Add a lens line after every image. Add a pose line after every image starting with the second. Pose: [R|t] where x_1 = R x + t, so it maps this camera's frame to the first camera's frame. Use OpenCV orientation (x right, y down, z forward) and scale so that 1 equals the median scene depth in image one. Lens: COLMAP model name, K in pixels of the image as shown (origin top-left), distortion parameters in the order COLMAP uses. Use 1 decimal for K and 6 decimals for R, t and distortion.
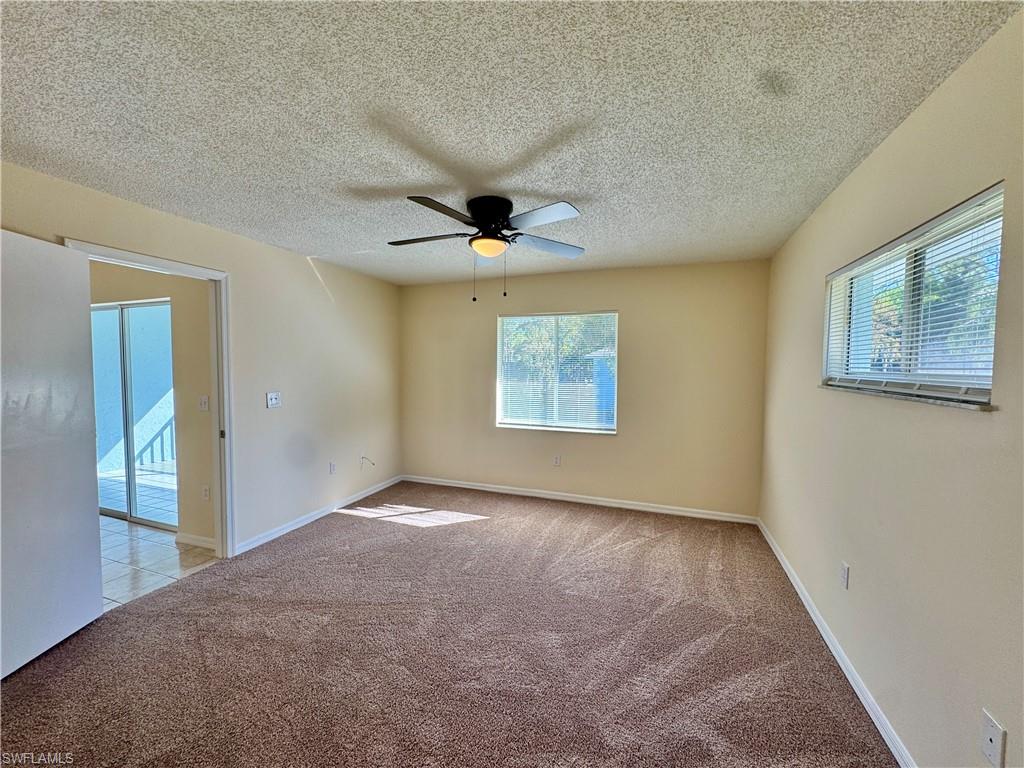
lens RADIAL K [[409.6, 0, 510.7], [0, 409.6, 384.3], [0, 0, 1]] dist [-0.003956, -0.000538]
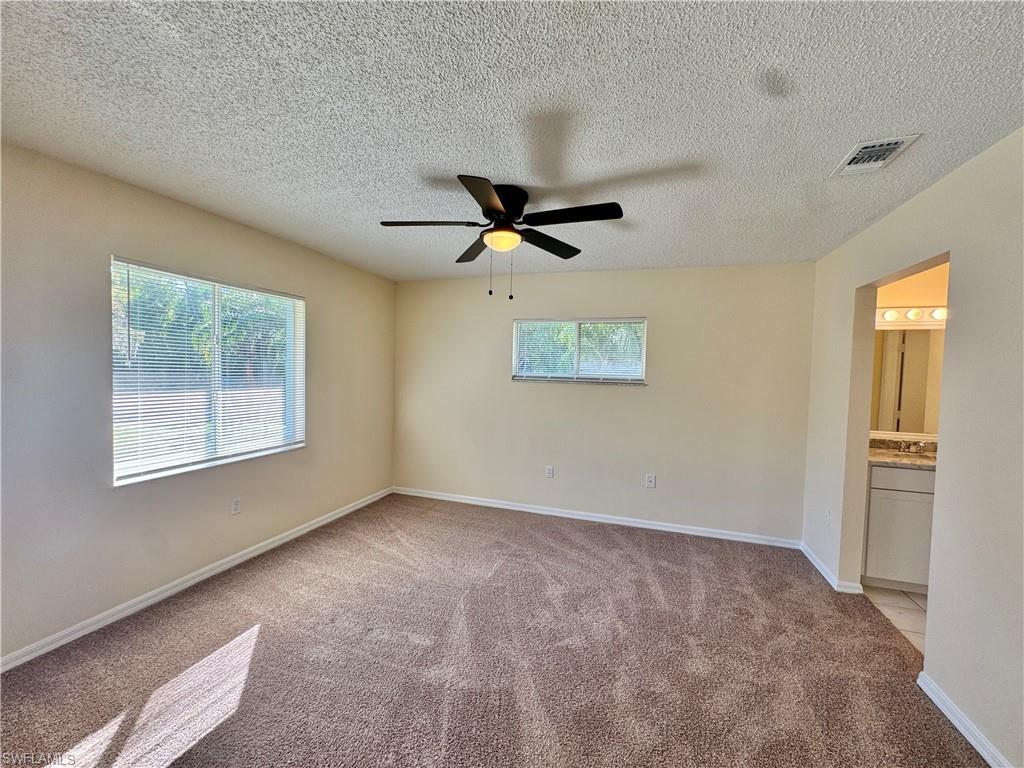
lens RADIAL K [[409.6, 0, 510.7], [0, 409.6, 384.3], [0, 0, 1]] dist [-0.003956, -0.000538]
pose [[-0.027533, -0.043929, 0.998655, -0.683365], [0.020093, 0.998808, 0.044490, -0.038075], [-0.999419, 0.021291, -0.026618, 0.702804]]
